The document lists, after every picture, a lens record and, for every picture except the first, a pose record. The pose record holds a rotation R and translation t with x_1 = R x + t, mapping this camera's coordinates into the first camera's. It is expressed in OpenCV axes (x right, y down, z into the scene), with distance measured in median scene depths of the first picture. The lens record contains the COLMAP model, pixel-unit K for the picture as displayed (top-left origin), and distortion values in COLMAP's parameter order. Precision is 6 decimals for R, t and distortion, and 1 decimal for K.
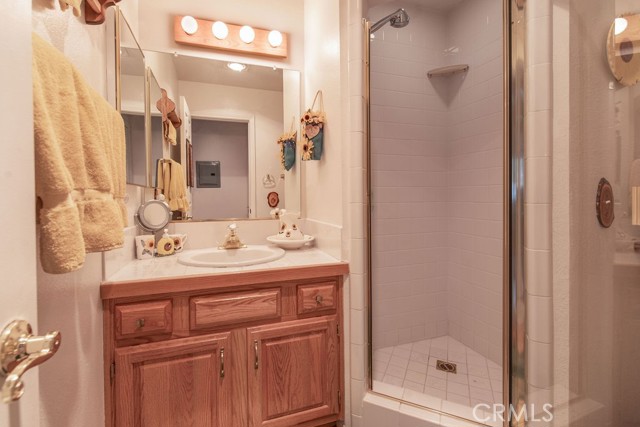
lens RADIAL K [[276.0, 0, 320.4], [0, 276.0, 200.5], [0, 0, 1]] dist [0.000457, -0.000281]
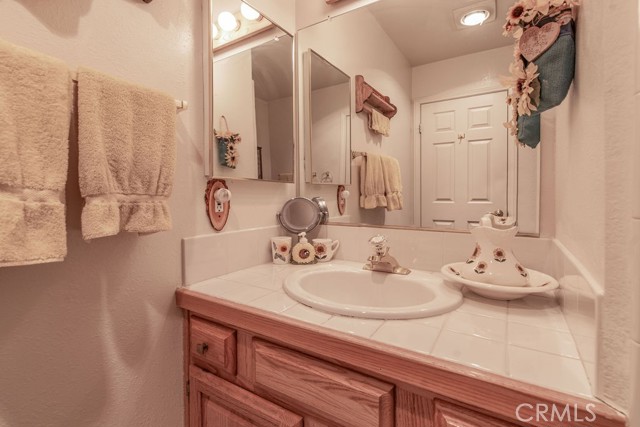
lens RADIAL K [[276.0, 0, 320.4], [0, 276.0, 200.5], [0, 0, 1]] dist [0.000457, -0.000281]
pose [[0.596292, 0.024173, -0.802403, 0.138205], [-0.016280, 0.999705, 0.018019, -0.007897], [0.802602, 0.002318, 0.596510, 0.556004]]
